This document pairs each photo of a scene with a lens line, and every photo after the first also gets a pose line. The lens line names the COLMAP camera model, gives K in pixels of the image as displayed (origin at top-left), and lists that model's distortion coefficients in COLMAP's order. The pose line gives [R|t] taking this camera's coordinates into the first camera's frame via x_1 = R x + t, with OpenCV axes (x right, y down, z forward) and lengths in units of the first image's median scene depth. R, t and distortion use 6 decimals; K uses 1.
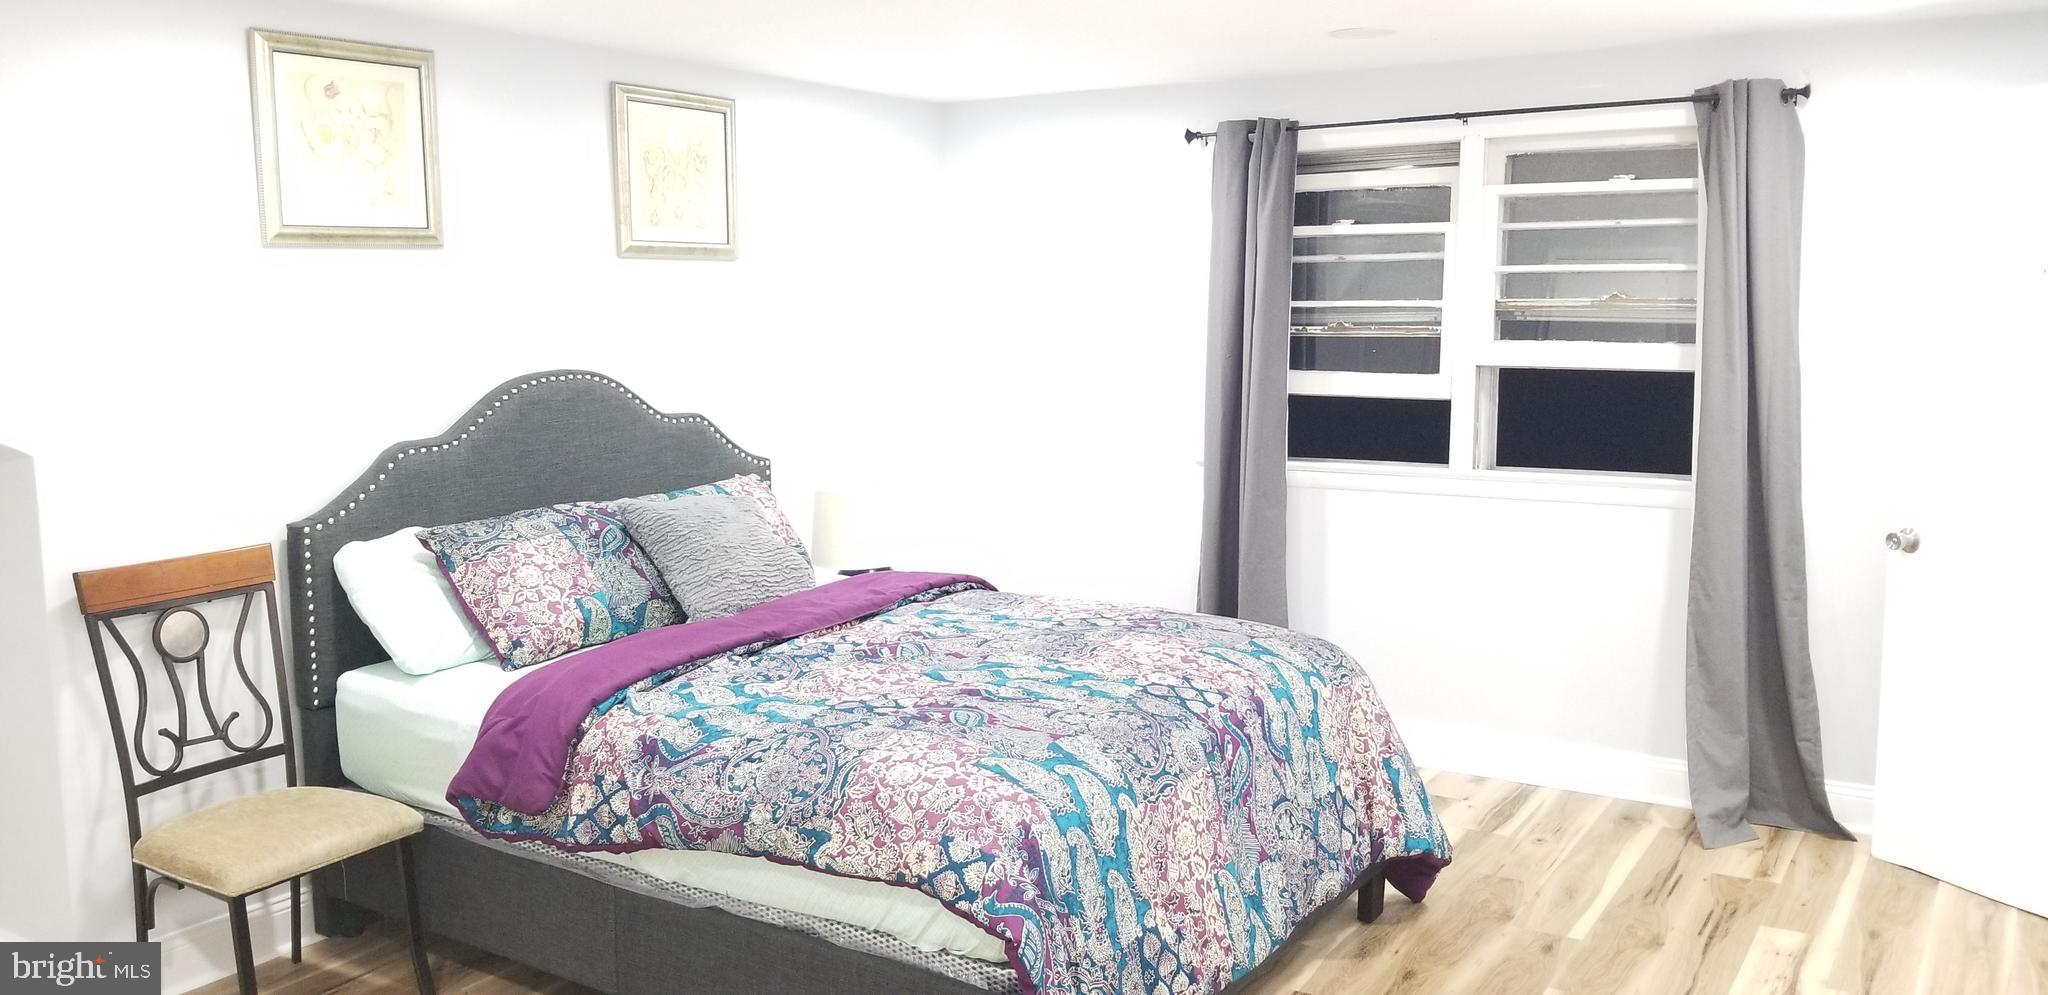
lens RADIAL K [[1522.9, 0, 1061.2], [0, 1522.9, 498.0], [0, 0, 1]] dist [0.050570, -0.152748]
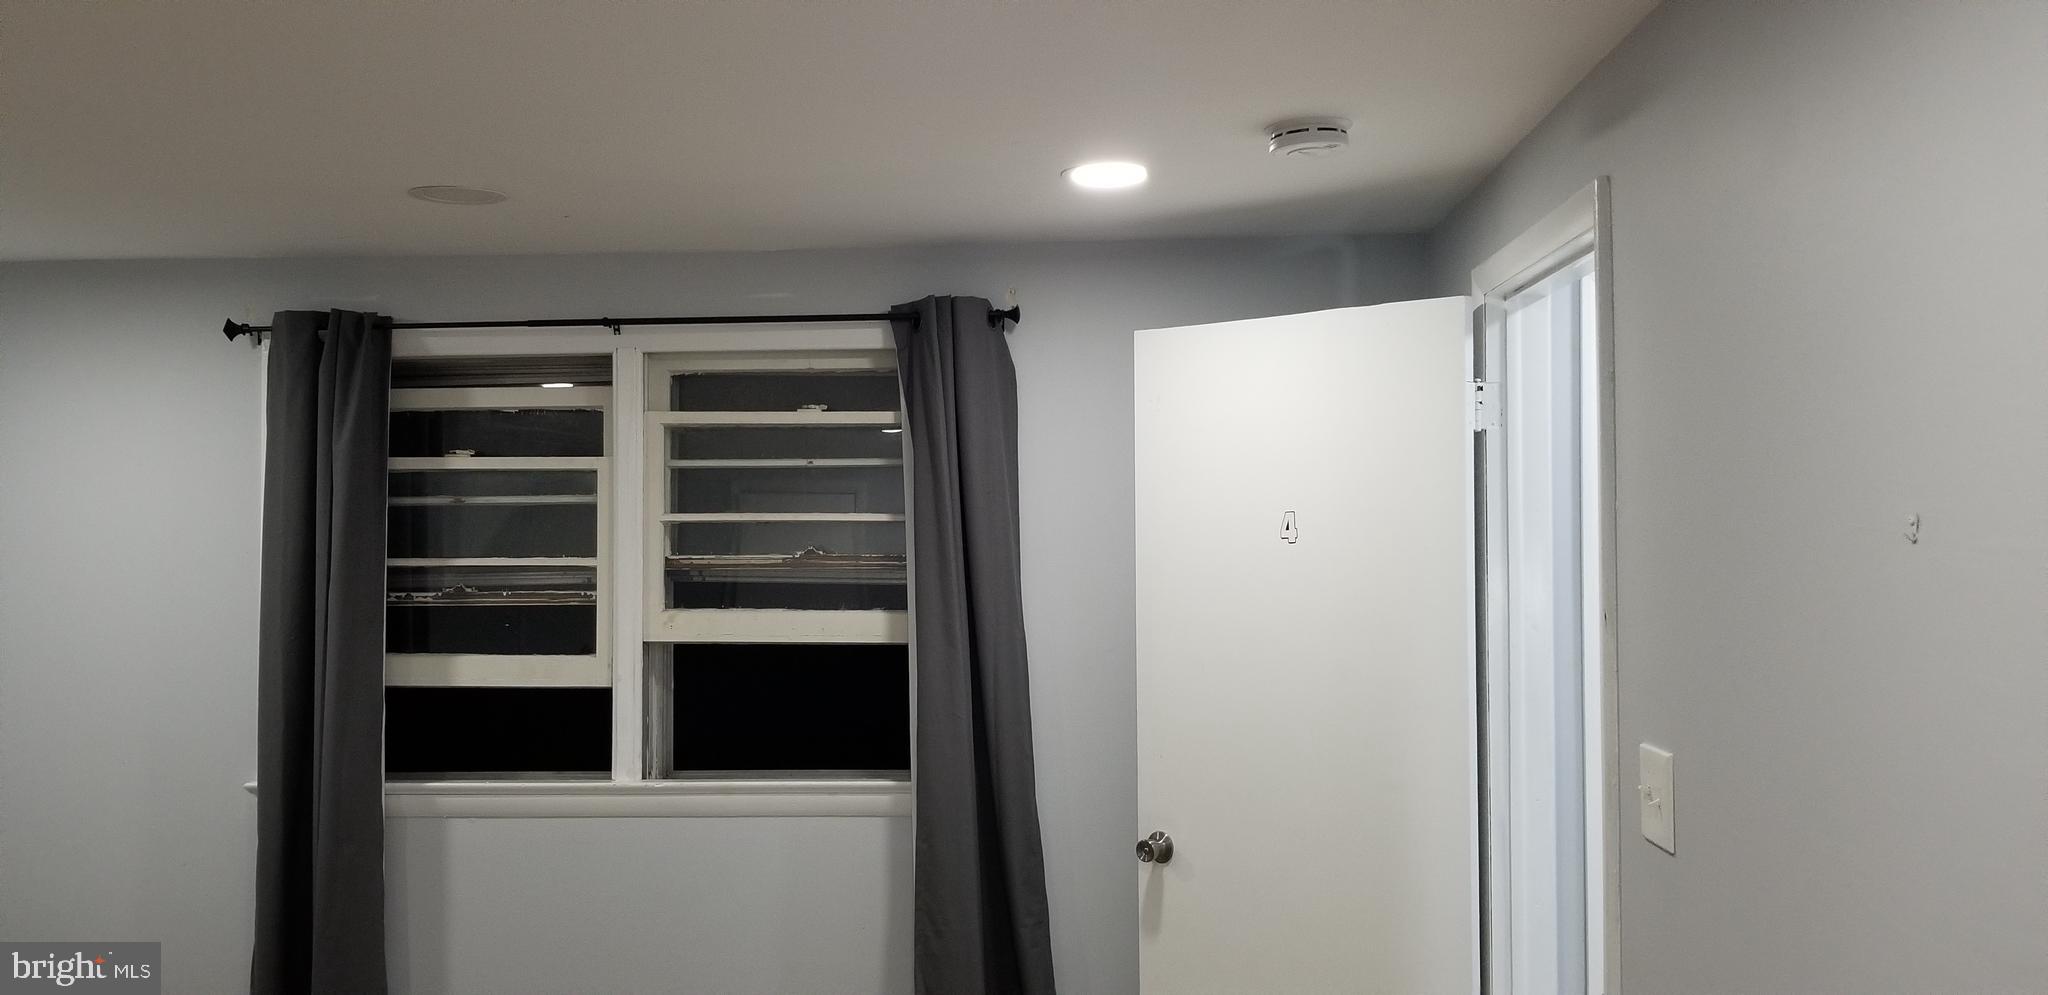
lens RADIAL K [[1522.9, 0, 1061.2], [0, 1522.9, 498.0], [0, 0, 1]] dist [0.050570, -0.152748]
pose [[0.882169, 0.005692, 0.470899, 0.096259], [0.062808, 0.989572, -0.129624, -0.045972], [-0.466727, 0.143927, 0.872612, 0.225571]]
